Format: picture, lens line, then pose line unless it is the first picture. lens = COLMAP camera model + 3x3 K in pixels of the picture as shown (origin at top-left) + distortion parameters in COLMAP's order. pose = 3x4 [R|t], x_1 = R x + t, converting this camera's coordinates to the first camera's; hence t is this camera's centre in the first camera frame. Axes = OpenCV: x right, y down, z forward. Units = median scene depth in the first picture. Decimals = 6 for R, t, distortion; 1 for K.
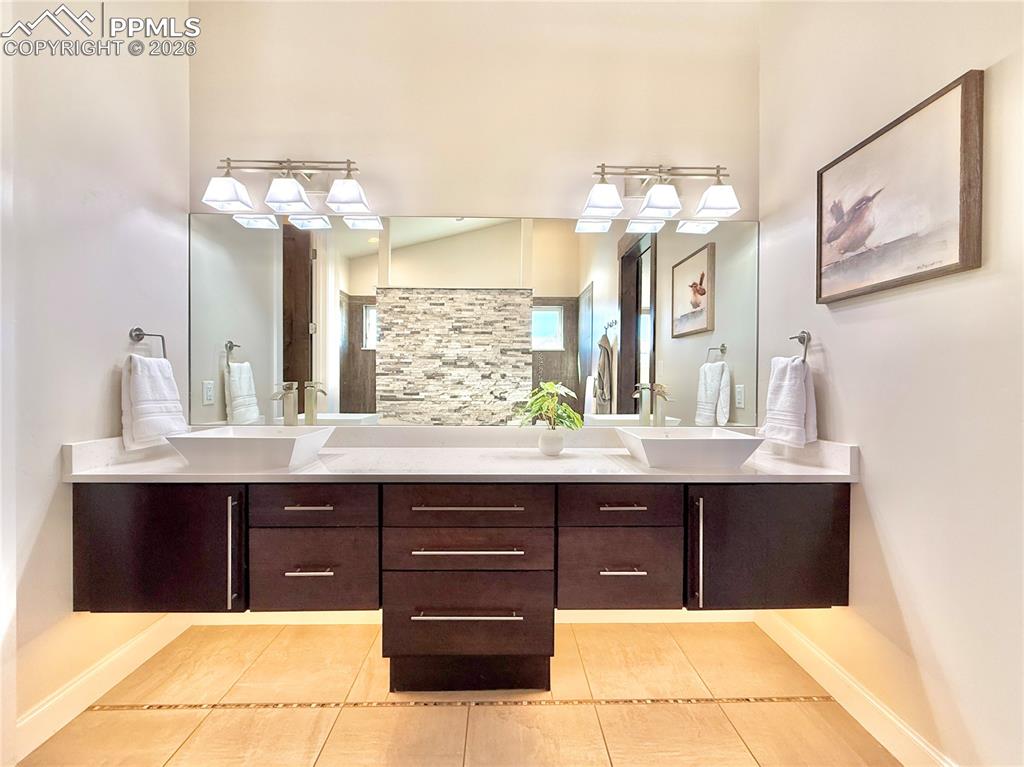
lens RADIAL K [[408.4, 0, 507.7], [0, 408.4, 384.7], [0, 0, 1]] dist [-0.001516, 0.000106]
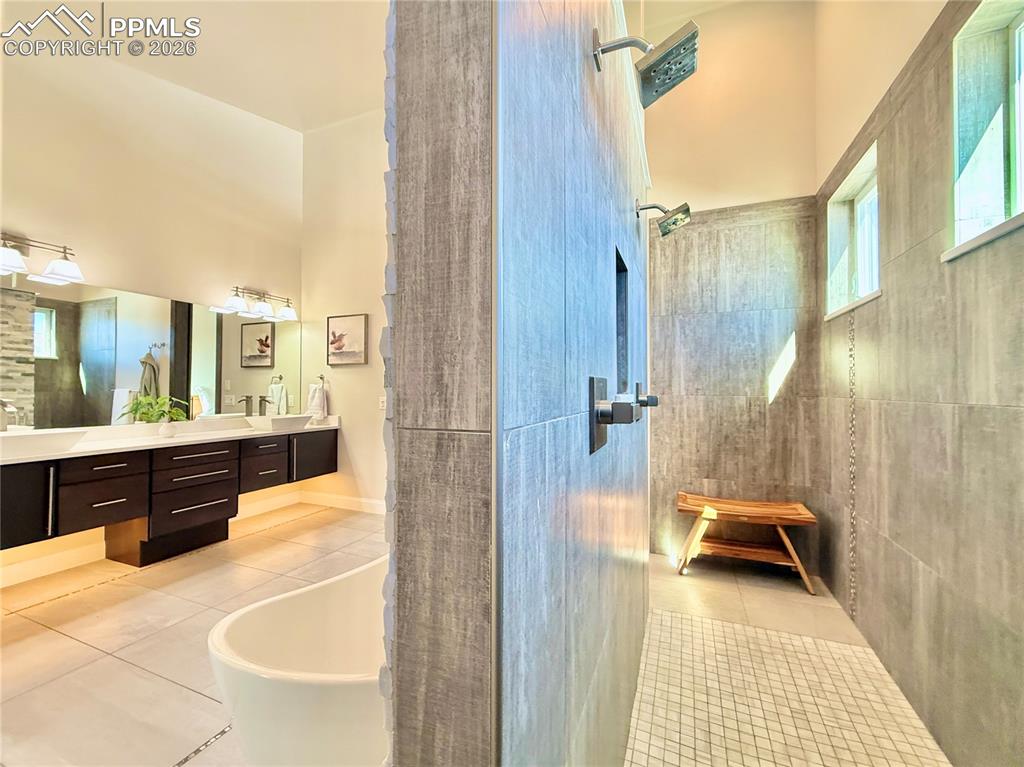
lens RADIAL K [[408.4, 0, 507.7], [0, 408.4, 384.7], [0, 0, 1]] dist [-0.001516, 0.000106]
pose [[0.402628, 0.008194, 0.915327, -1.236831], [0.009379, 0.999871, -0.013076, -0.023677], [-0.915316, 0.013850, 0.402499, -1.185358]]
